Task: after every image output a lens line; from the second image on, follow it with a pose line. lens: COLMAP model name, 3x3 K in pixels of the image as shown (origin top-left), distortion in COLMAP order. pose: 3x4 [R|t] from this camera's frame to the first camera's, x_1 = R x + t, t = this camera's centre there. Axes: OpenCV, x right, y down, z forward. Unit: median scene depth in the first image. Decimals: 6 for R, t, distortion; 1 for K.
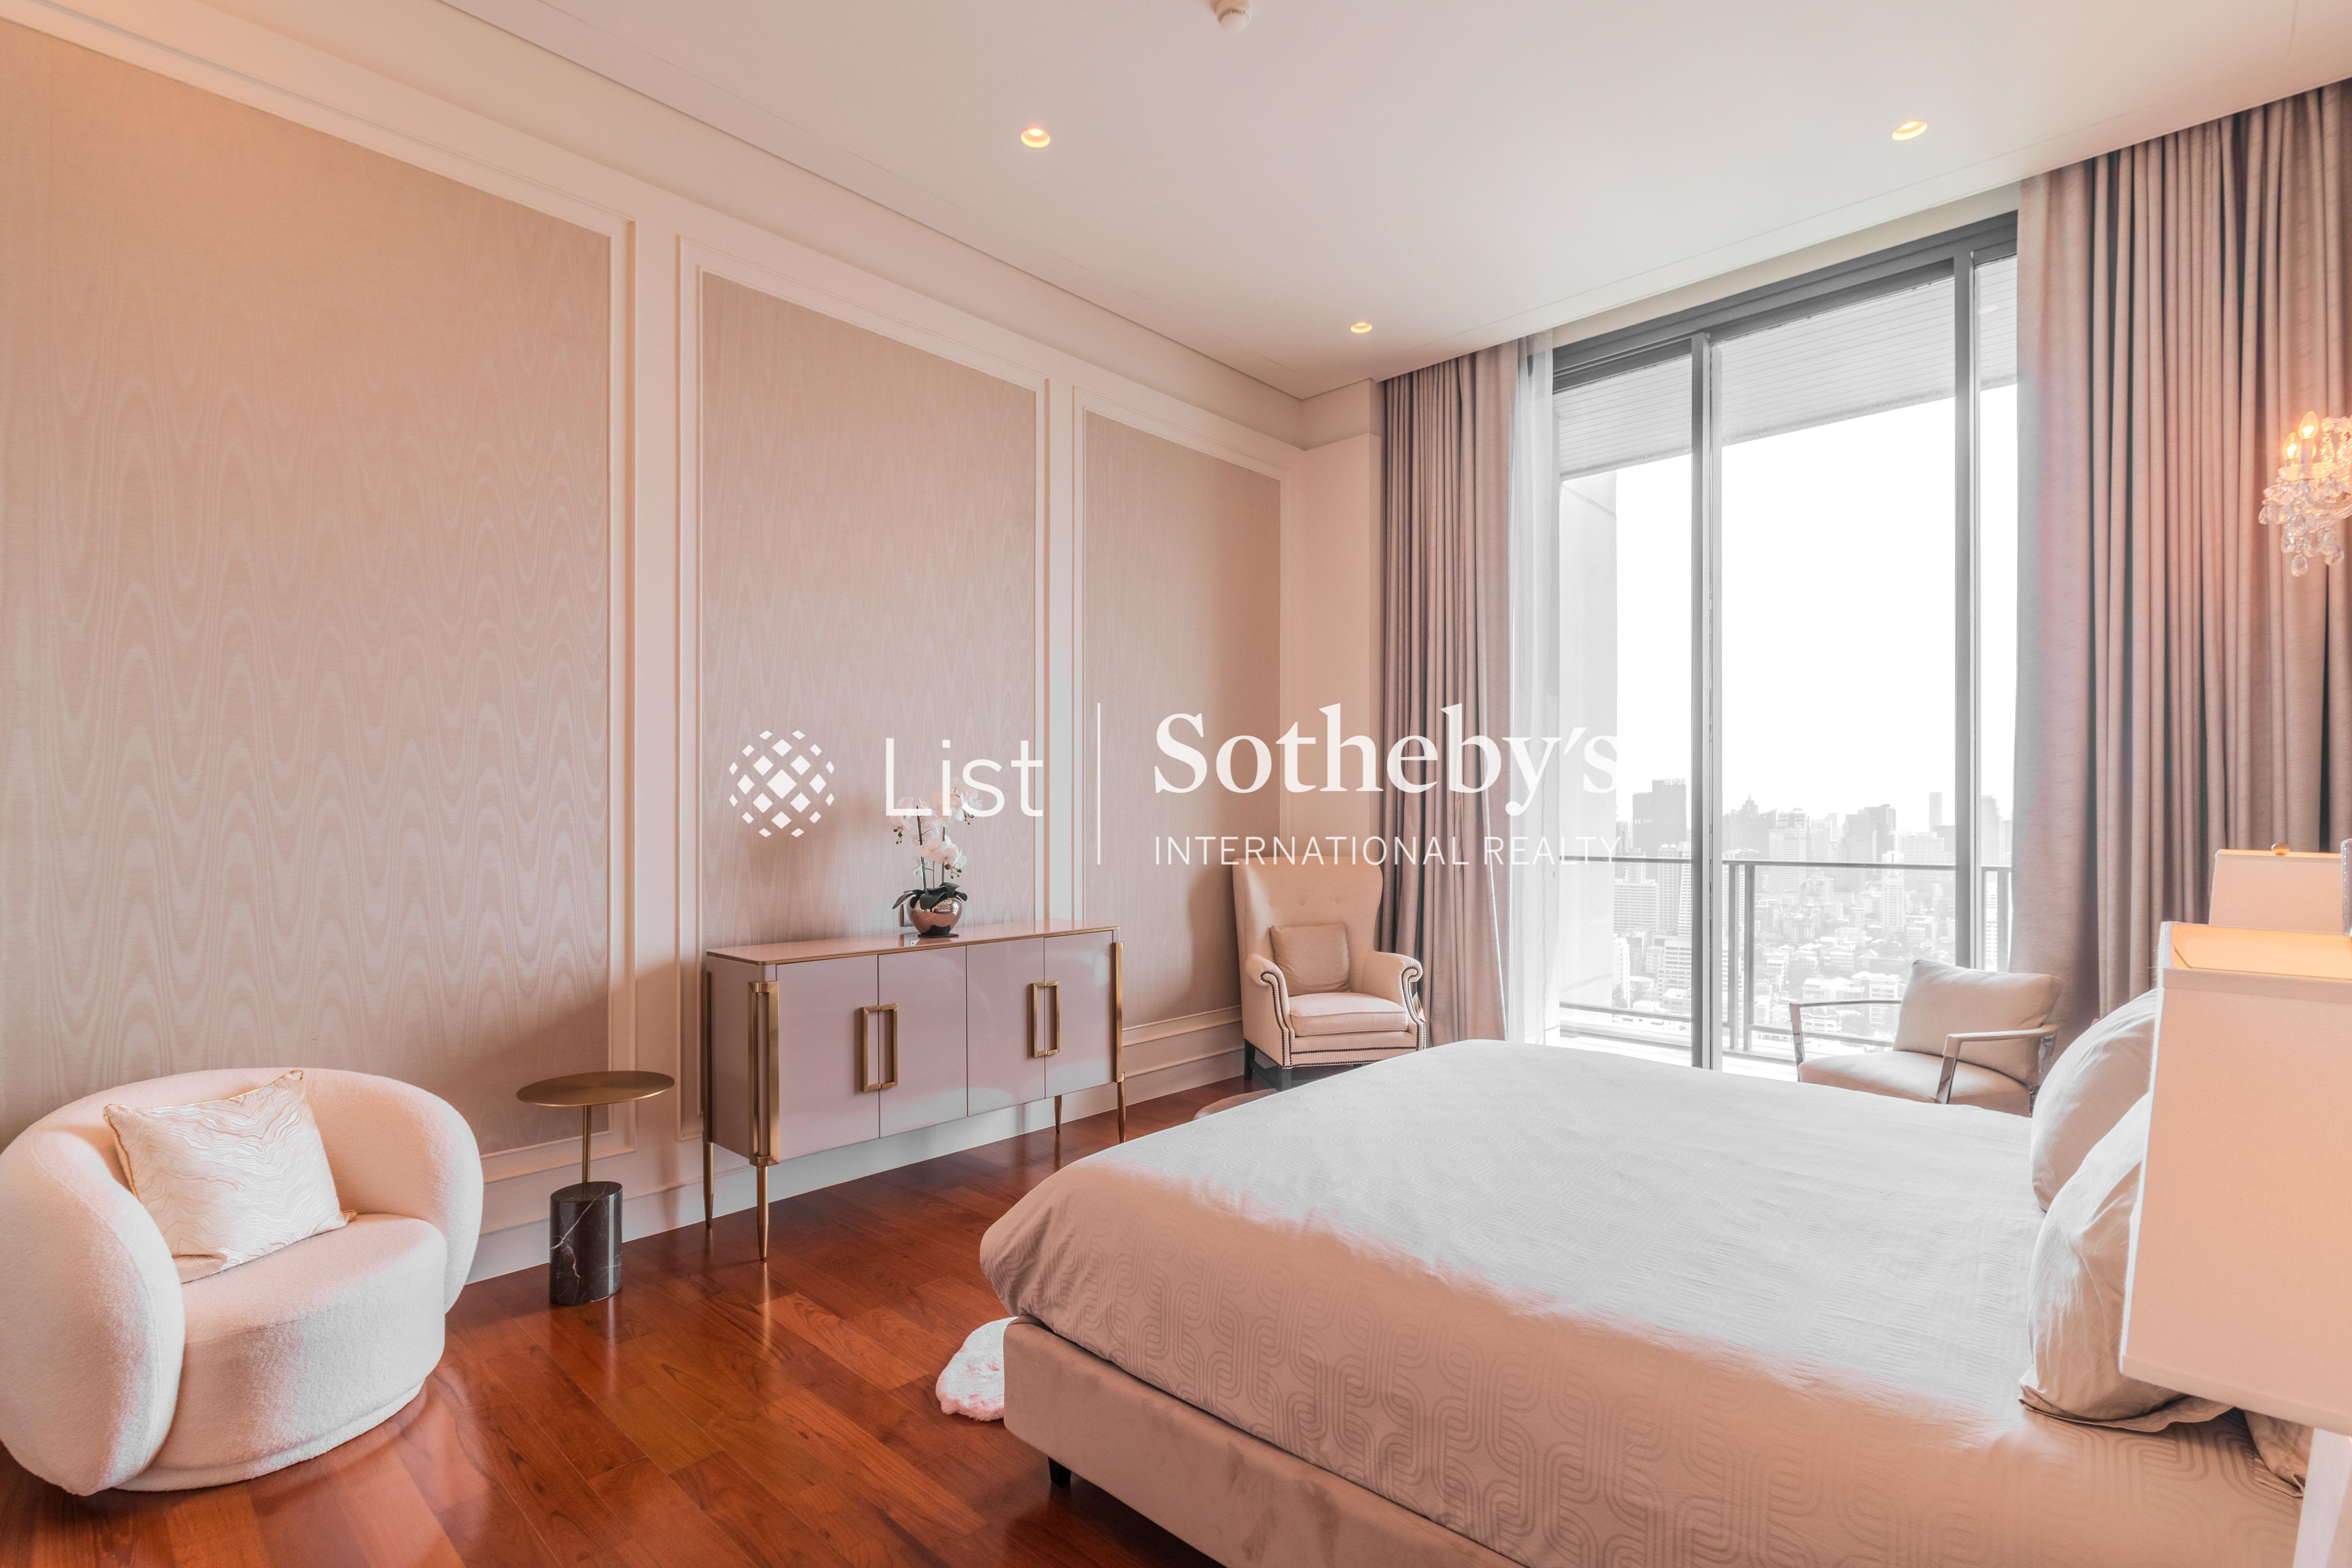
lens RADIAL K [[1079.5, 0, 1172.6], [0, 1079.5, 802.3], [0, 0, 1]] dist [-0.003926, -0.001248]
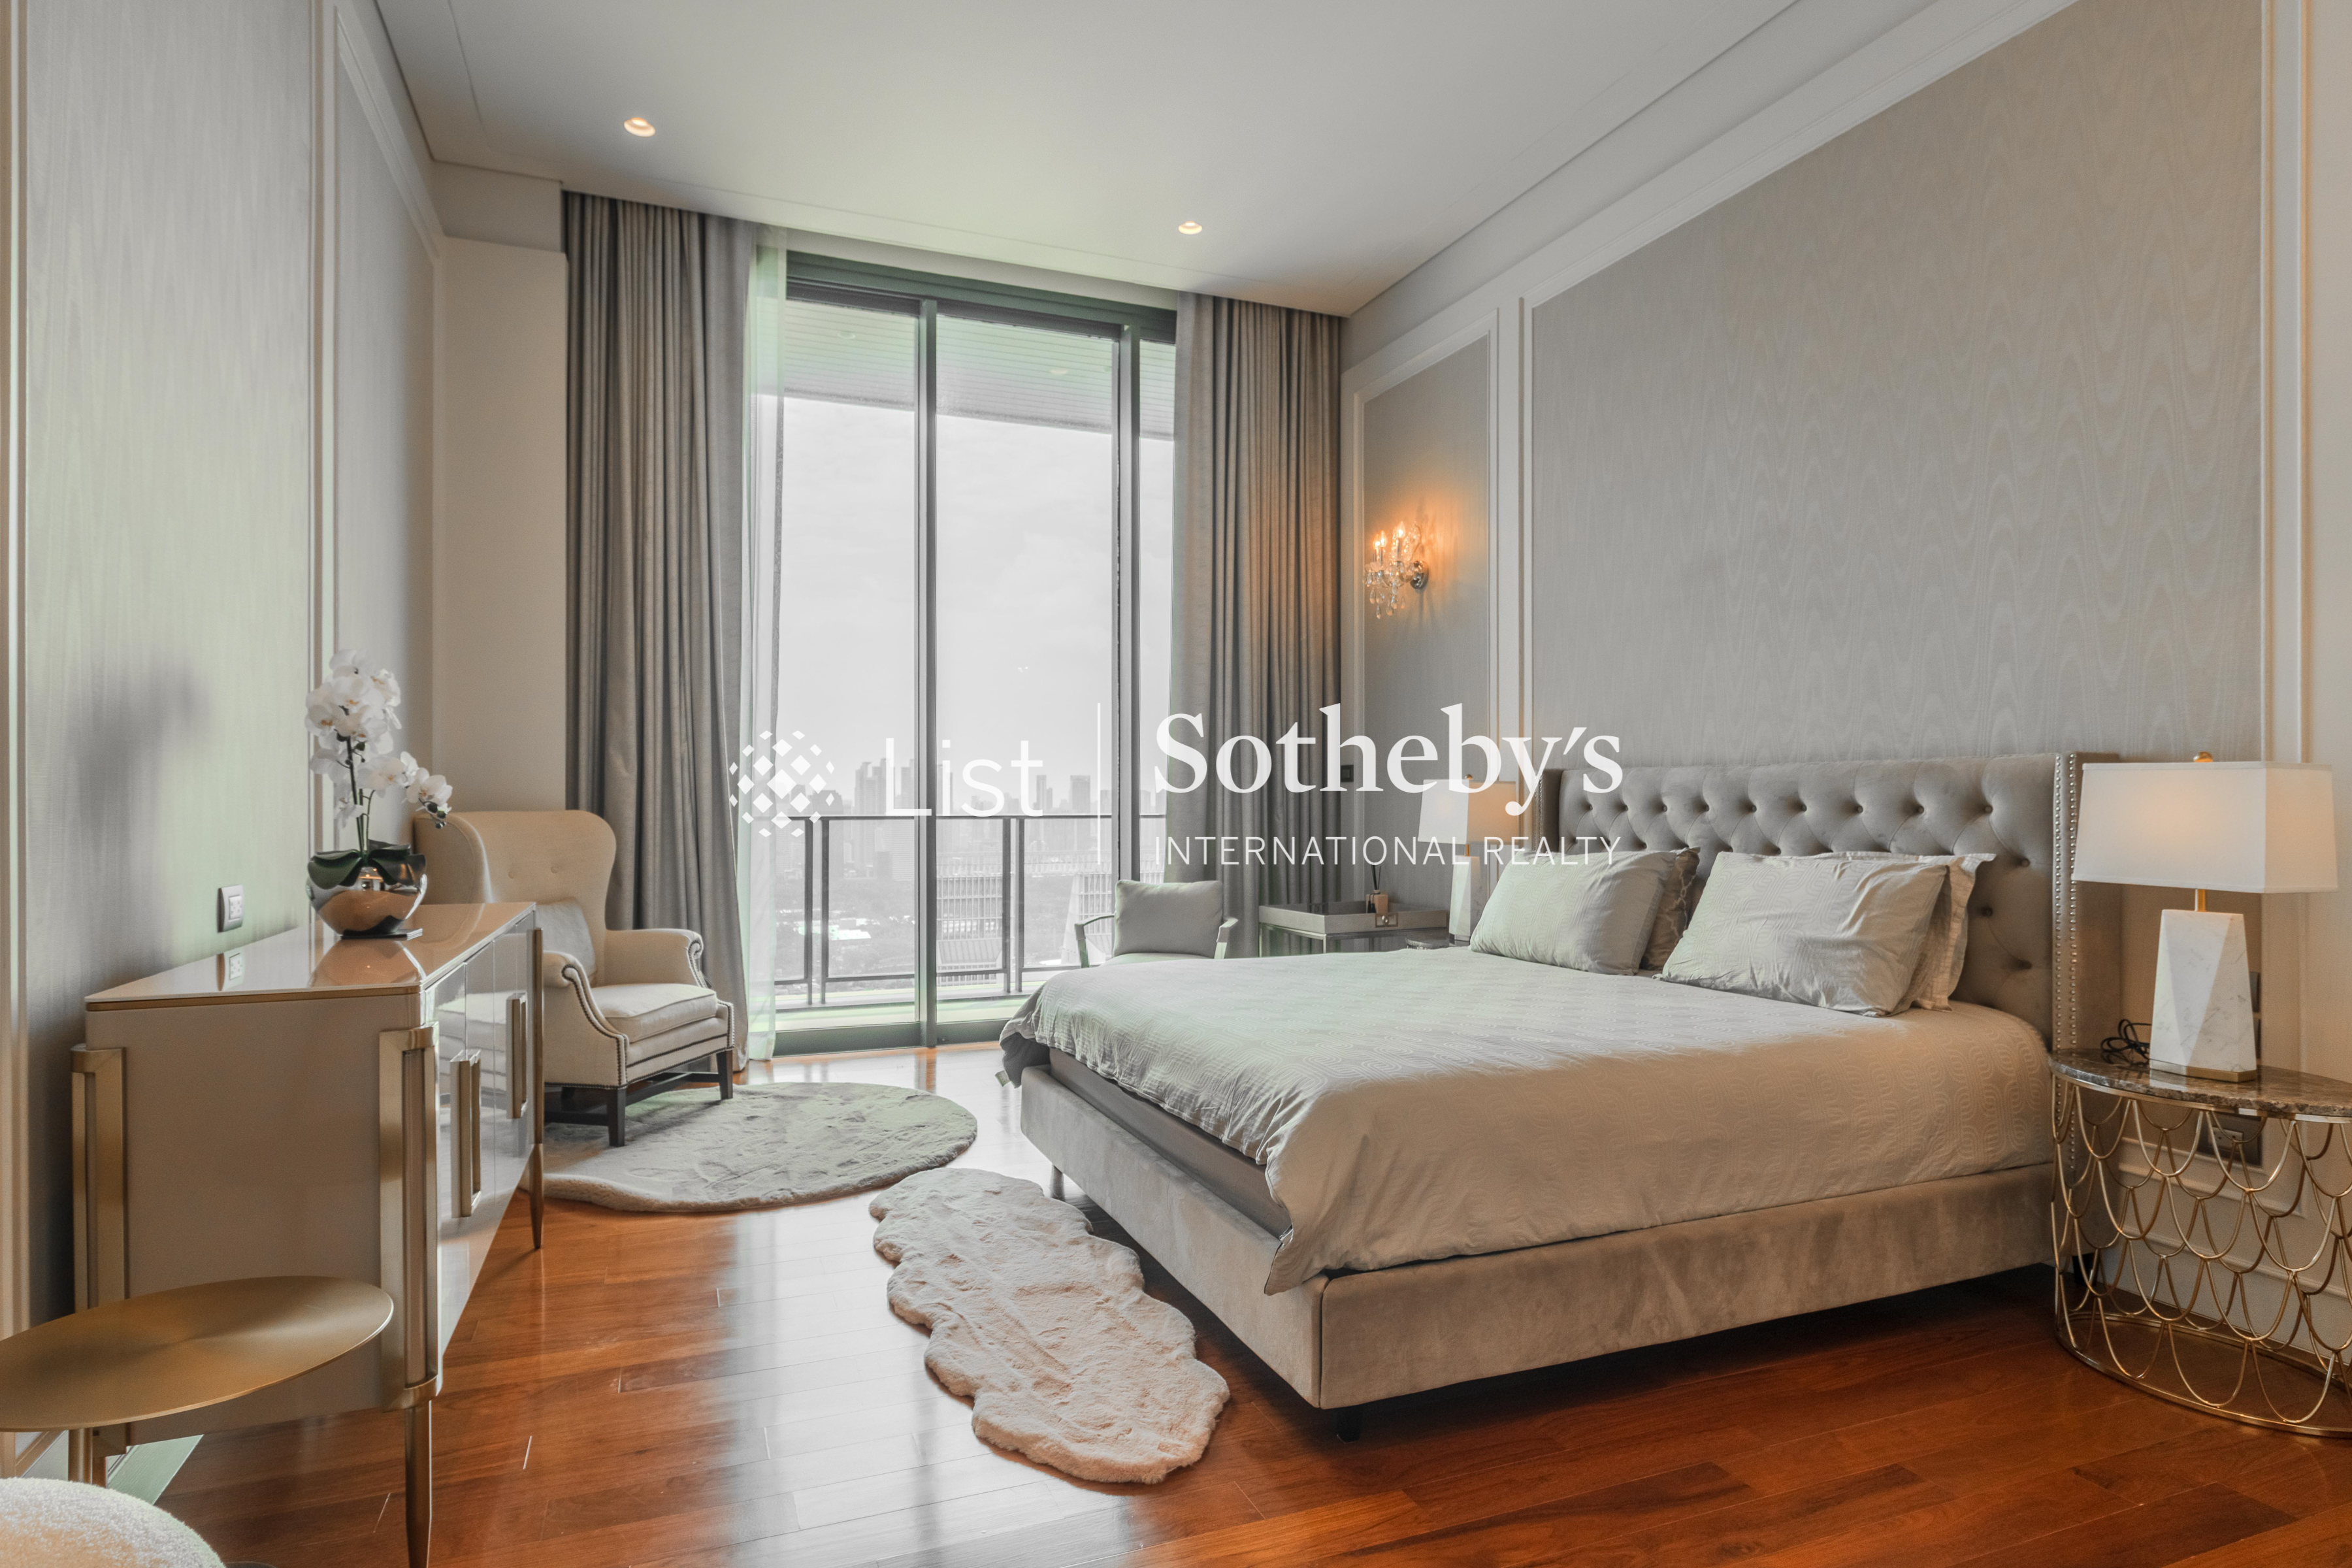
lens RADIAL K [[1185.0, 0, 1173.2], [0, 1185.0, 790.9], [0, 0, 1]] dist [-0.006338, -0.000421]
pose [[0.440213, 0.003264, 0.897887, -0.443287], [-0.008478, 0.999964, 0.000521, 0.036768], [-0.897853, -0.007841, 0.440225, 0.292464]]
